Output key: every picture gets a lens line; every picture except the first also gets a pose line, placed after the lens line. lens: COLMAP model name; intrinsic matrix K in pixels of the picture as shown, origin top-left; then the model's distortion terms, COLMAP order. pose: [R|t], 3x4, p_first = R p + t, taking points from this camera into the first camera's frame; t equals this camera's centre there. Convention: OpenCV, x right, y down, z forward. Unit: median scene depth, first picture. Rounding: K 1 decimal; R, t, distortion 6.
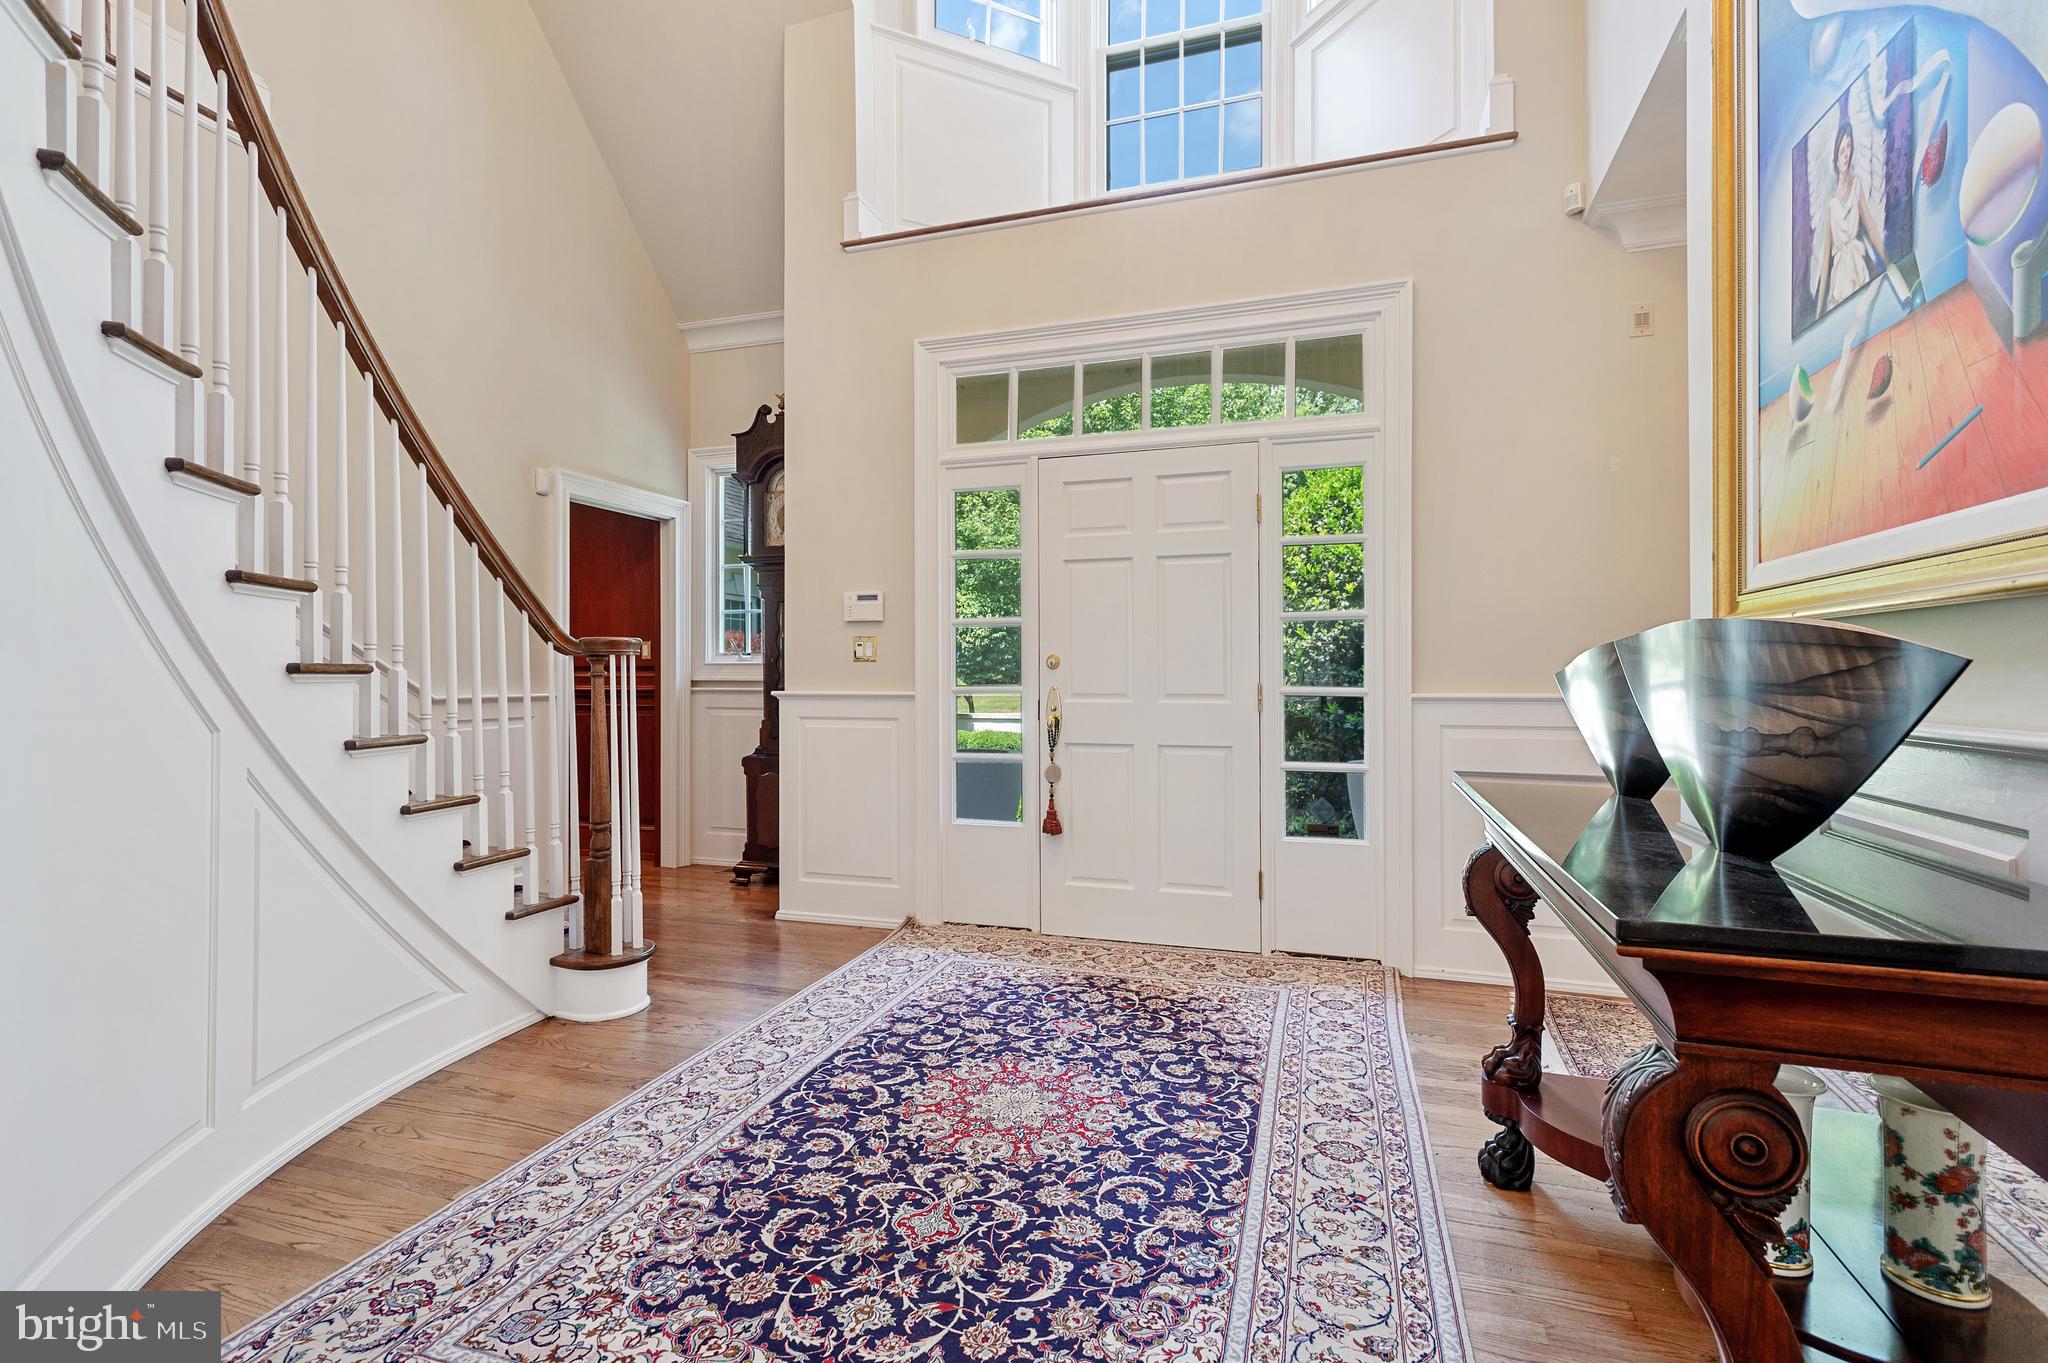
lens RADIAL K [[964.4, 0, 1024.8], [0, 964.4, 672.5], [0, 0, 1]] dist [0.016770, -0.005675]
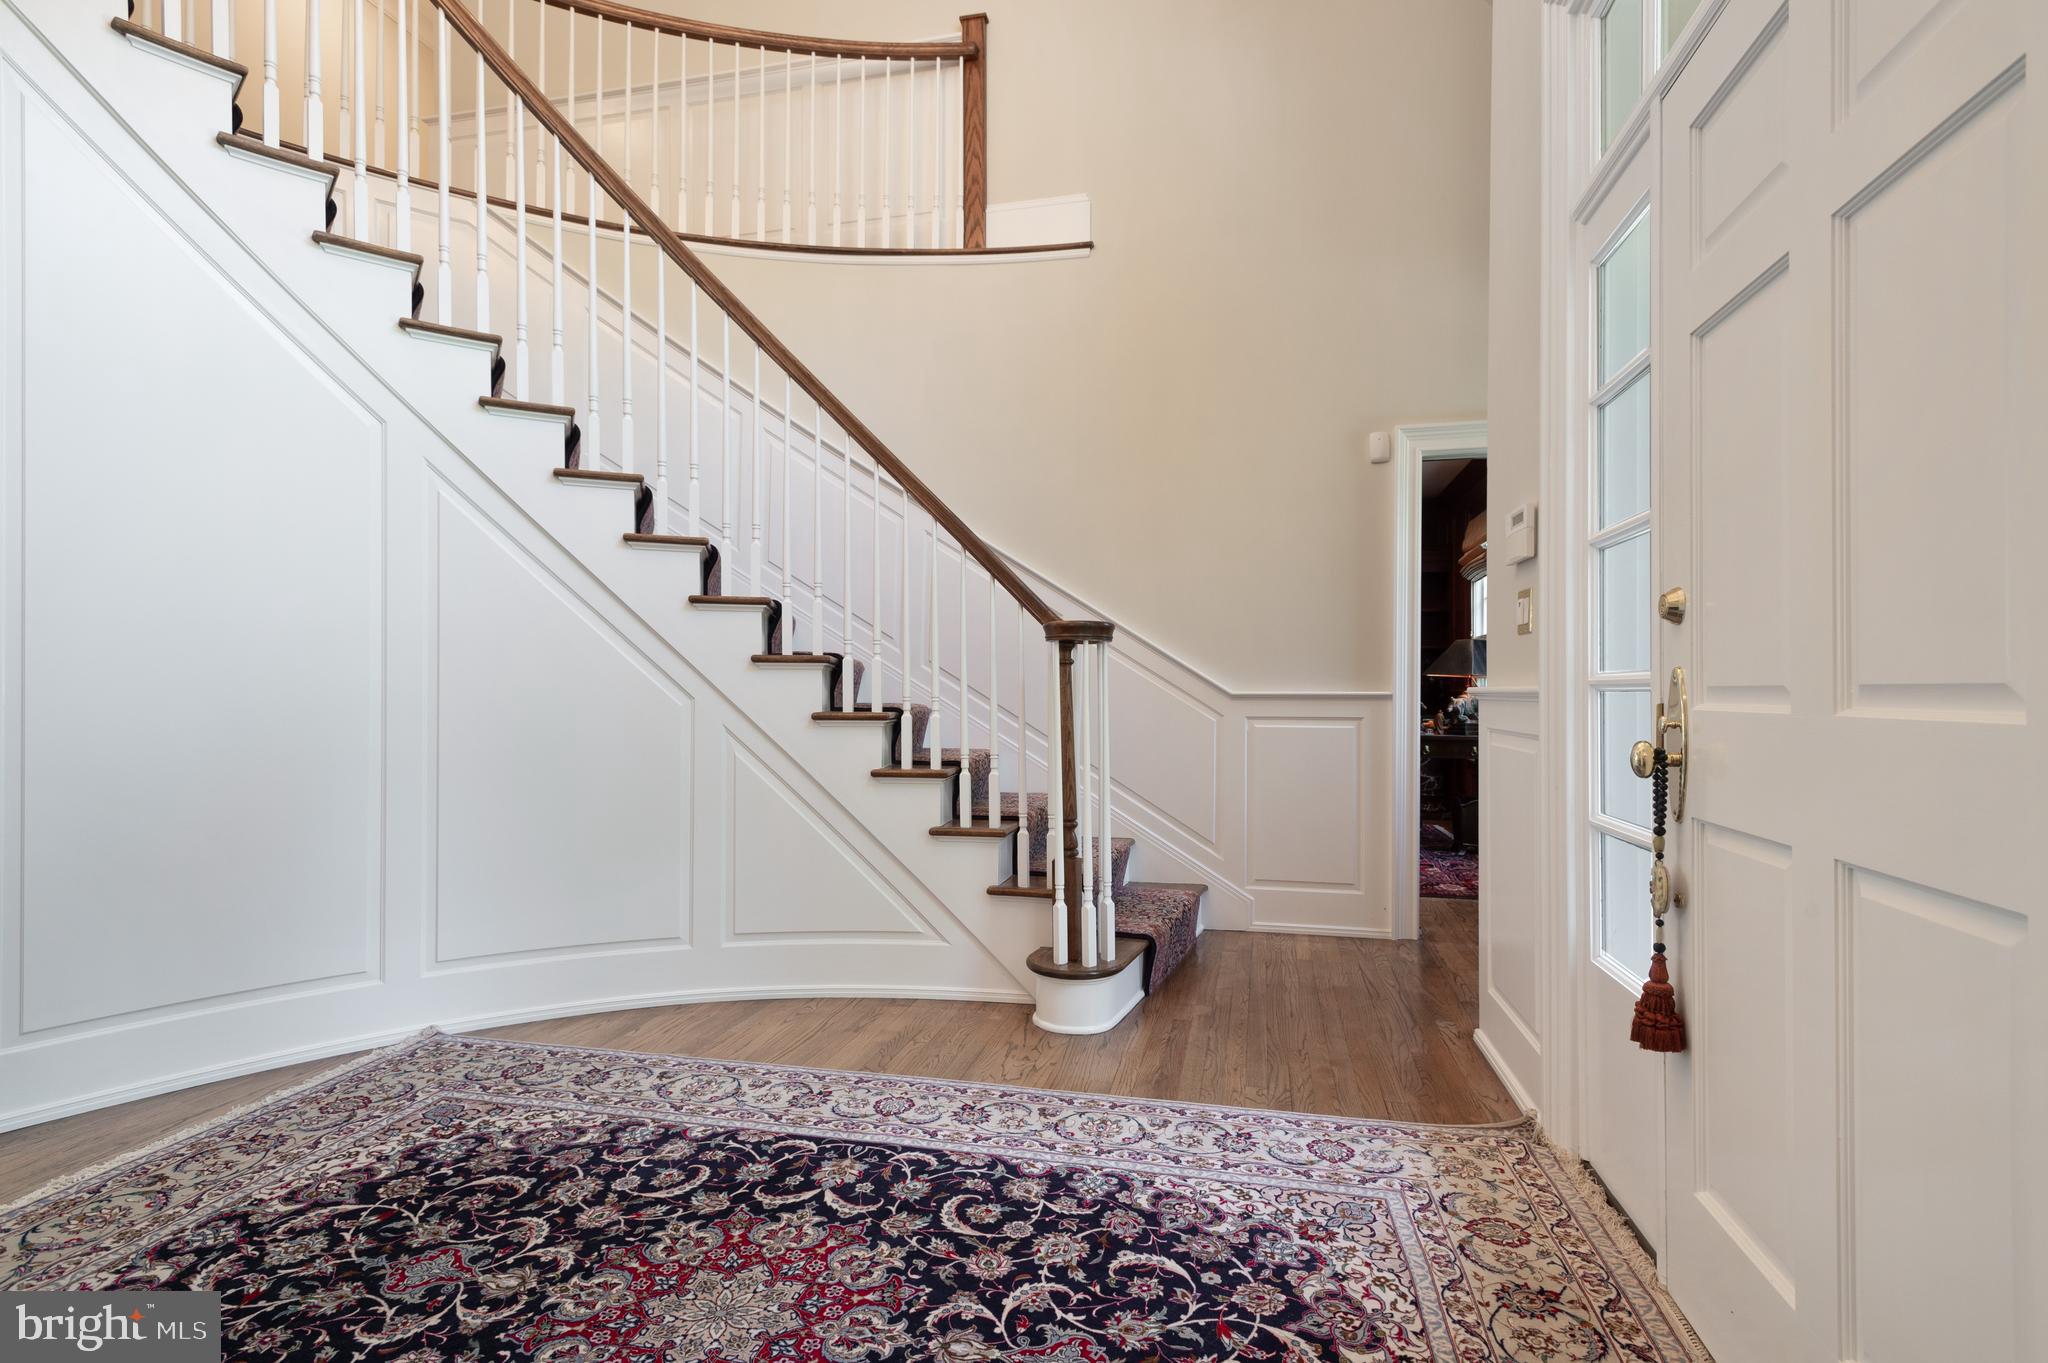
lens RADIAL K [[964.4, 0, 1024.8], [0, 964.4, 672.5], [0, 0, 1]] dist [0.016770, -0.005675]
pose [[0.089034, -0.014955, -0.995916, 0.744583], [-0.001054, 0.999885, -0.015109, 0.038733], [0.996028, 0.002395, 0.089008, 1.302723]]
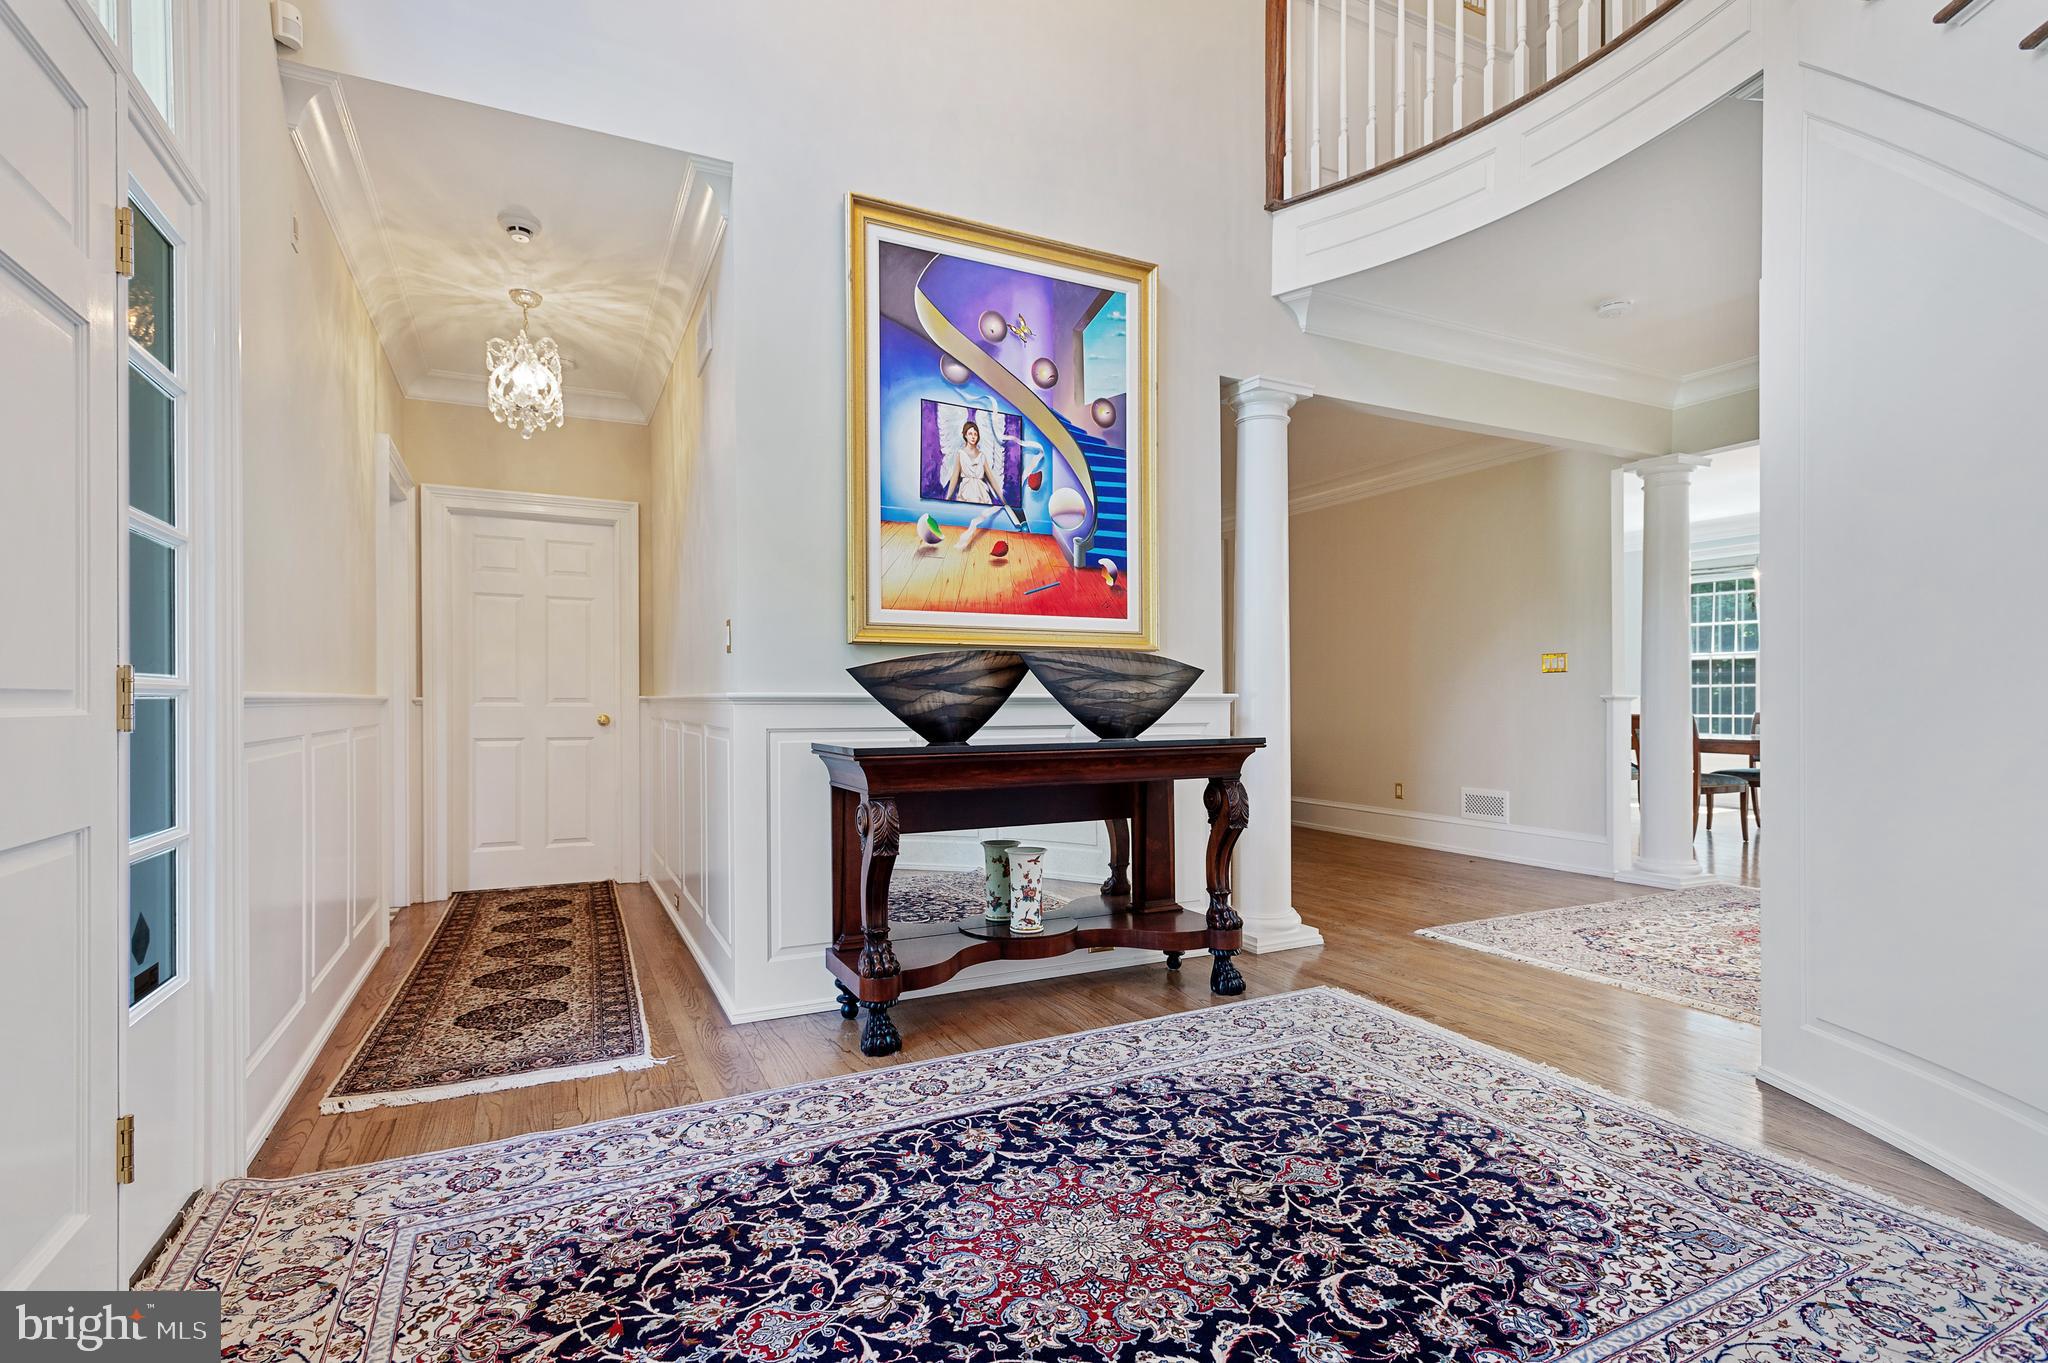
lens RADIAL K [[972.1, 0, 1021.4], [0, 972.1, 707.6], [0, 0, 1]] dist [0.011831, -0.000703]
pose [[-0.704556, -0.003107, 0.709642, -0.567460], [0.001839, 0.999979, 0.006205, 0.046769], [-0.709646, 0.005677, -0.704535, 1.767753]]
